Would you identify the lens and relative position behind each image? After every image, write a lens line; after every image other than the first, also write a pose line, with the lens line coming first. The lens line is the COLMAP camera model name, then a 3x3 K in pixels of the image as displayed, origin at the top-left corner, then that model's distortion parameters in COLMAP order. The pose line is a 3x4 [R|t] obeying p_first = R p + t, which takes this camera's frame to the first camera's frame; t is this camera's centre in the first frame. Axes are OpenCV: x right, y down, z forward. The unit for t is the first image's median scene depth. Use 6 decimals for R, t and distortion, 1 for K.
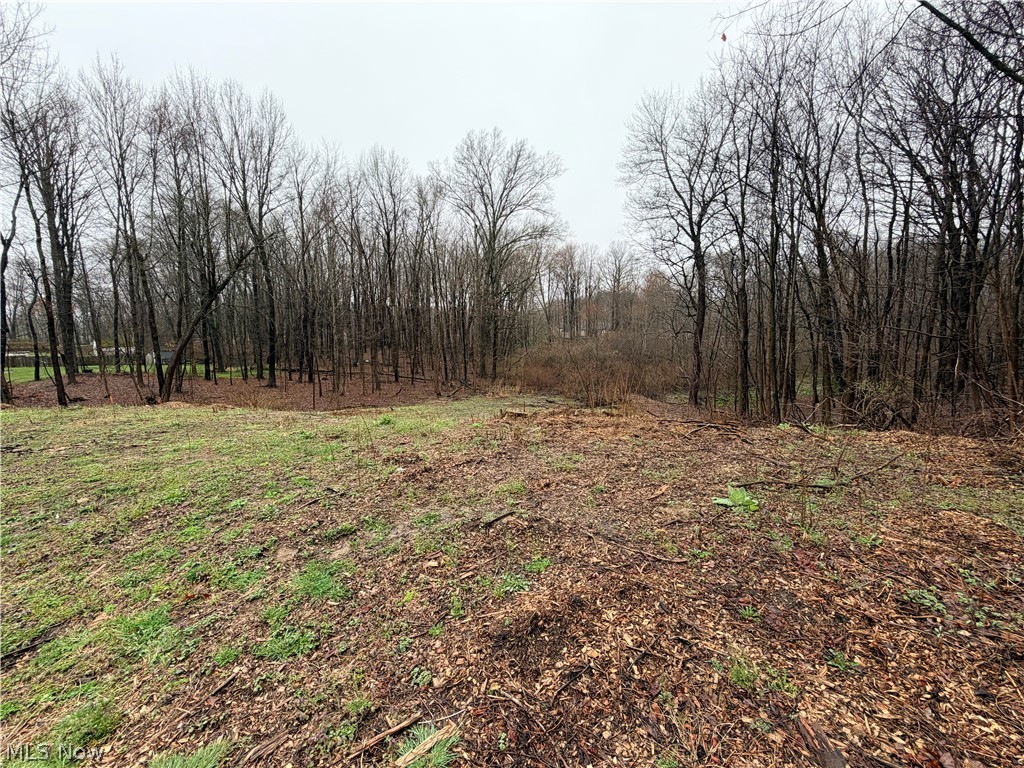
lens RADIAL K [[407.3, 0, 510.8], [0, 407.3, 383.0], [0, 0, 1]] dist [0.000229, 0.000253]
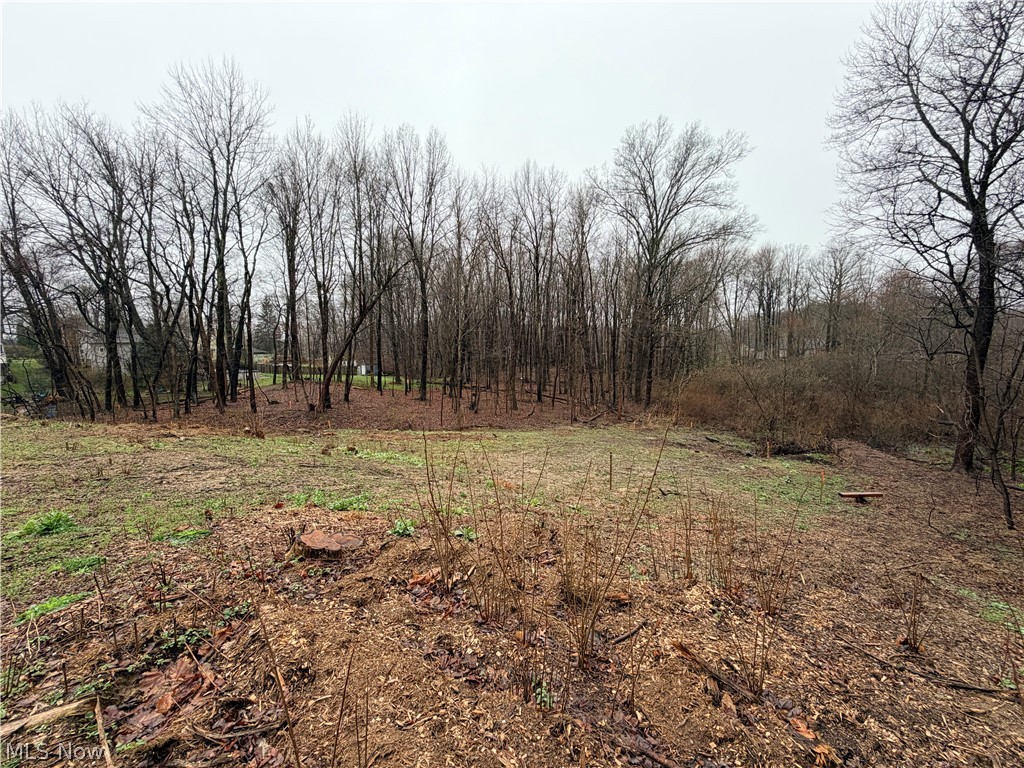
lens RADIAL K [[407.3, 0, 510.8], [0, 407.3, 383.0], [0, 0, 1]] dist [0.000229, 0.000253]
pose [[0.911167, 0.040758, -0.410017, 0.062714], [-0.059427, 0.997691, -0.032886, -0.014882], [0.407729, 0.054331, 0.911485, 0.133898]]
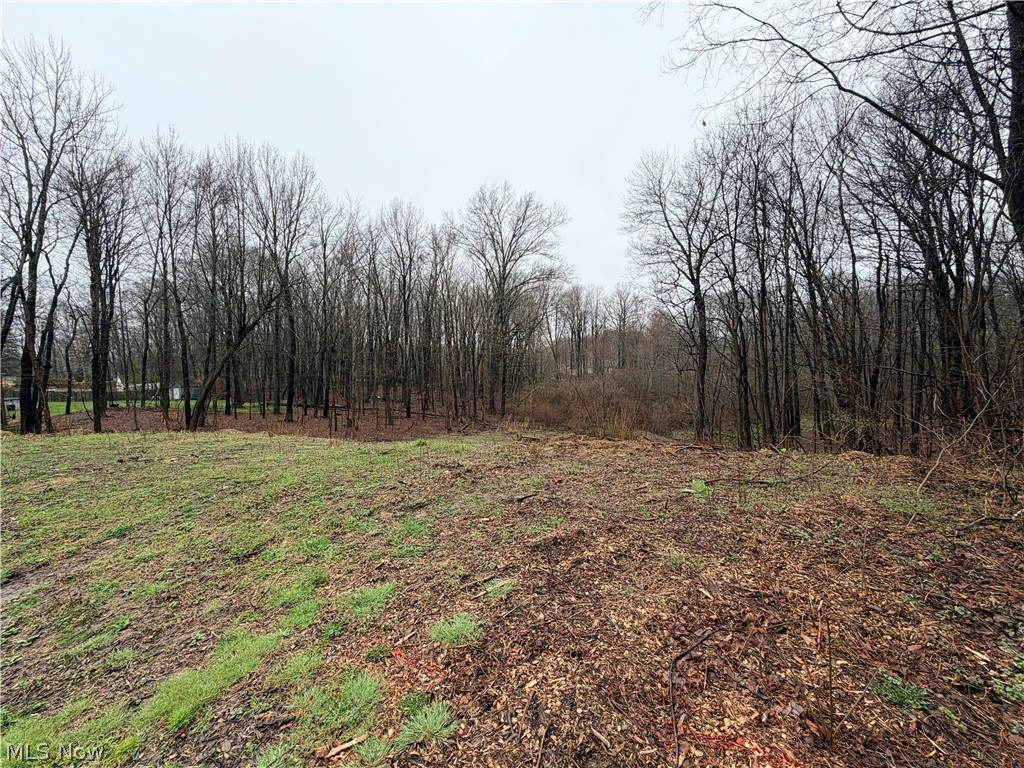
lens RADIAL K [[407.3, 0, 510.8], [0, 407.3, 383.0], [0, 0, 1]] dist [0.000229, 0.000253]
pose [[0.999831, 0.002727, -0.018187, -0.004307], [-0.004380, 0.995798, -0.091475, 0.004629], [0.017861, 0.091539, 0.995641, -0.032889]]
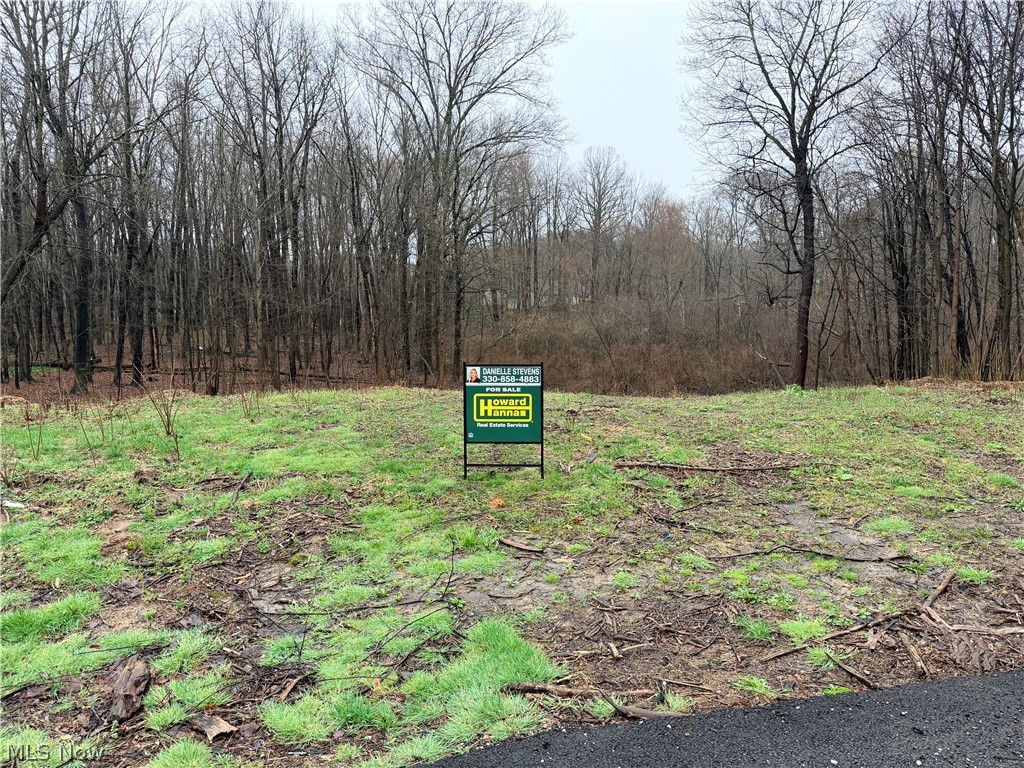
lens RADIAL K [[716.9, 0, 512.0], [0, 716.9, 384.0], [0, 0, 1]] dist [0.064408, -0.080839]
pose [[0.983439, -0.015905, 0.180540, -0.205585], [0.017450, 0.999823, -0.006971, 0.015290], [-0.180397, 0.010006, 0.983543, -0.073097]]
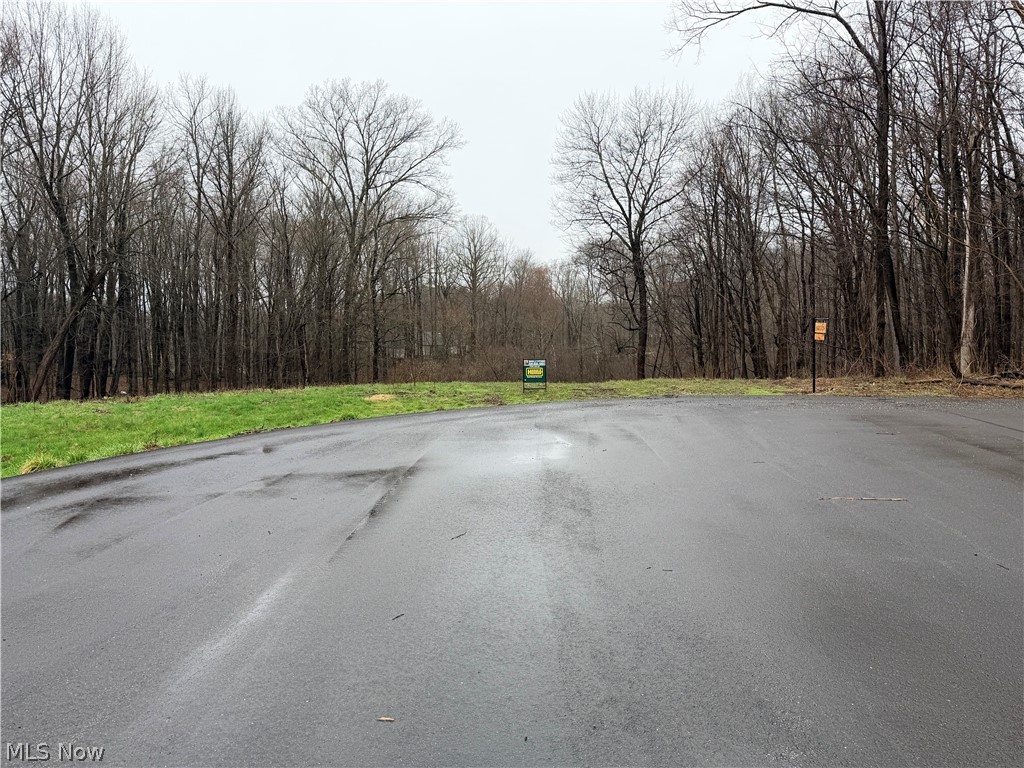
lens RADIAL K [[716.9, 0, 512.0], [0, 716.9, 384.0], [0, 0, 1]] dist [0.064408, -0.080839]
pose [[0.932774, -0.006964, 0.360393, -0.366286], [0.035630, 0.996698, -0.072959, 0.060384], [-0.358695, 0.080895, 0.929943, -0.370969]]
